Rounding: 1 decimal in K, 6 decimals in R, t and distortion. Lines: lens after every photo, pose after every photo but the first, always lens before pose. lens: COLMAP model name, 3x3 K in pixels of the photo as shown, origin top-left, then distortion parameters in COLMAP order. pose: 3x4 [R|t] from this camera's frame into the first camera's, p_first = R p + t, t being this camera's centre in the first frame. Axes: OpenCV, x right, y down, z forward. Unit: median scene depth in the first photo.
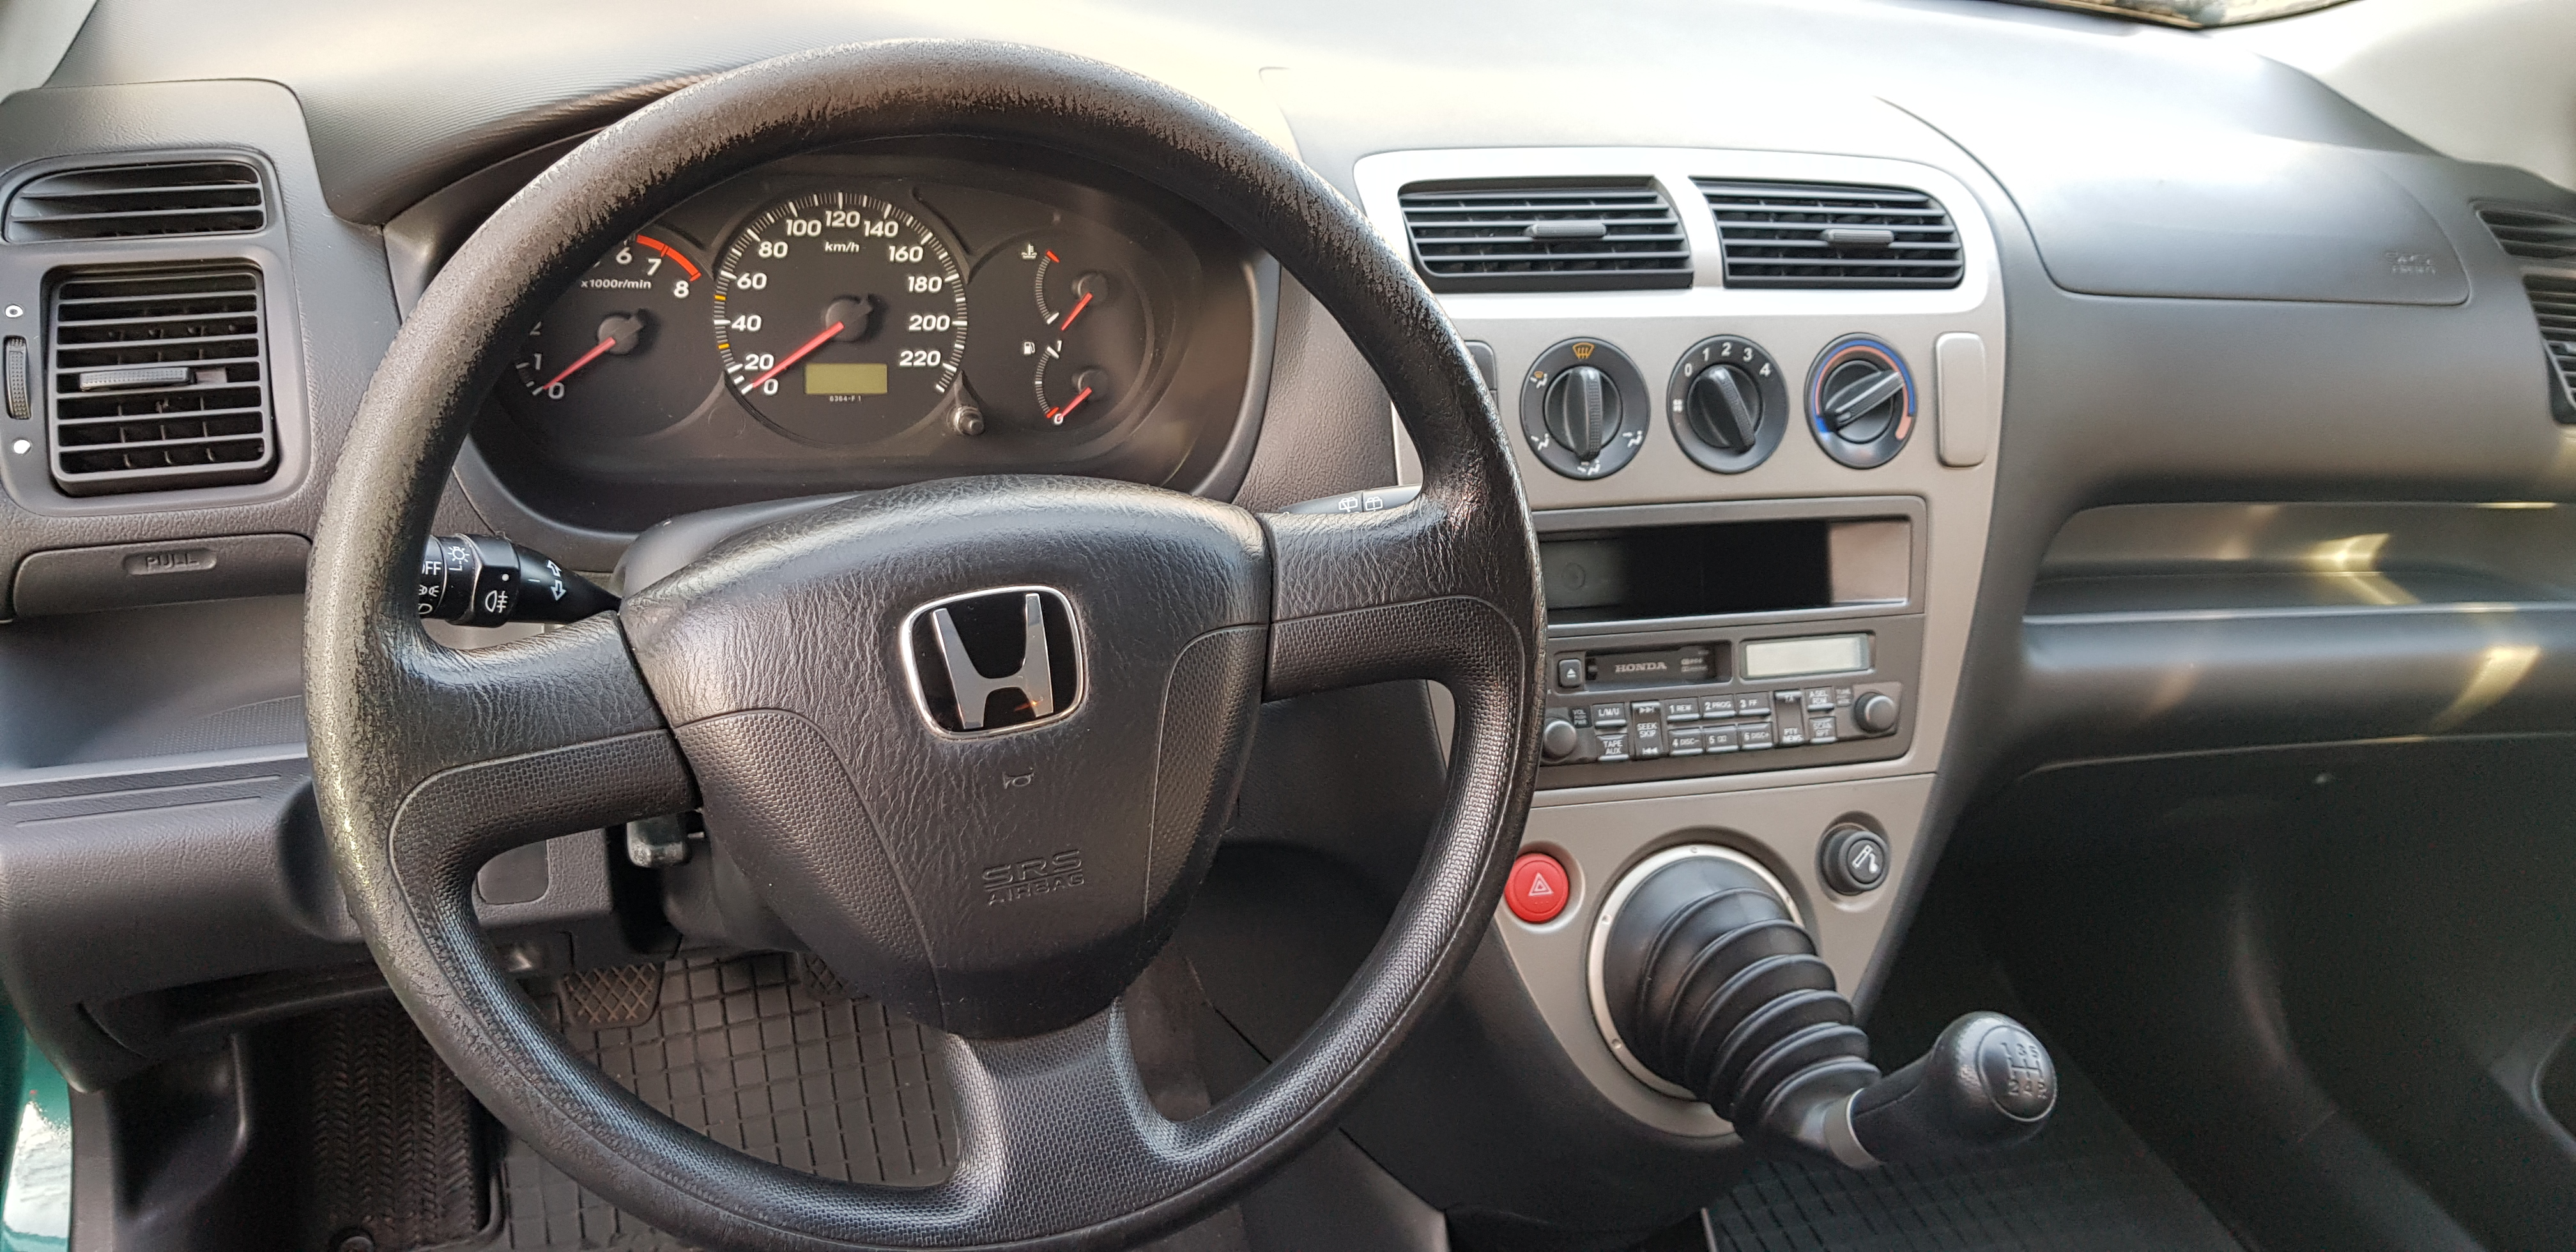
lens RADIAL K [[2160.4, 0, 1287.9], [0, 2160.4, 628.9], [0, 0, 1]] dist [0.058297, 0.000652]
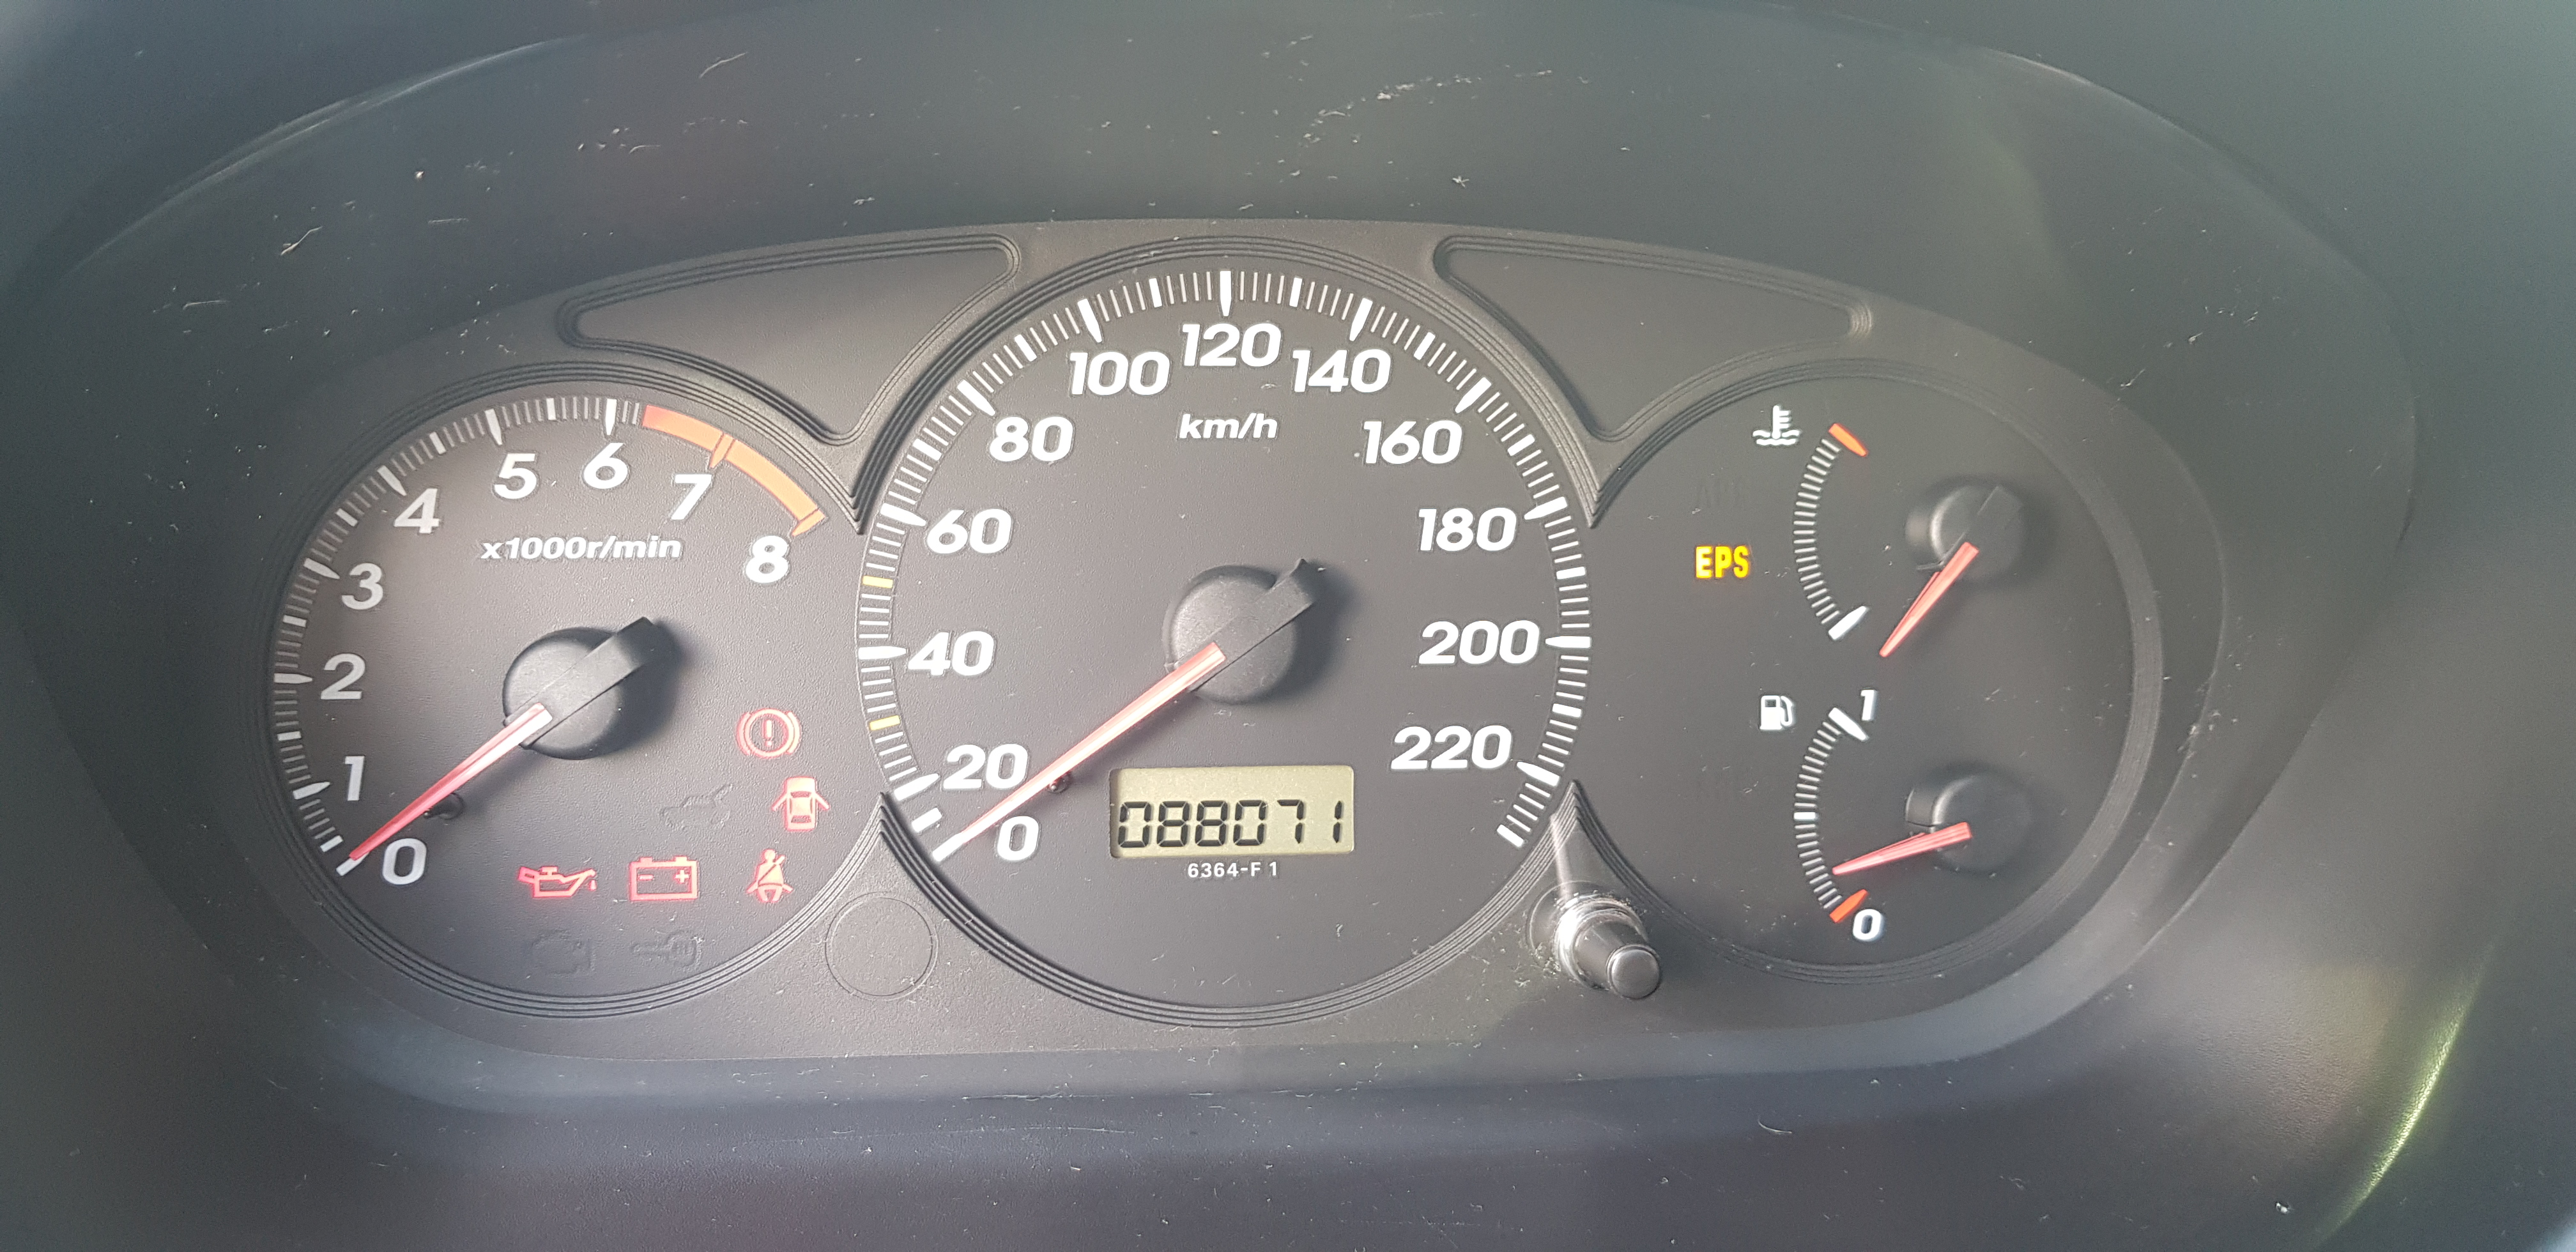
lens RADIAL K [[2160.4, 0, 1288.1], [0, 2160.4, 626.6], [0, 0, 1]] dist [0.058297, 0.000652]
pose [[0.971591, -0.023048, -0.235540, -0.117397], [-0.017190, 0.985745, -0.167366, -0.088743], [0.236039, 0.166660, 0.957345, 0.683108]]
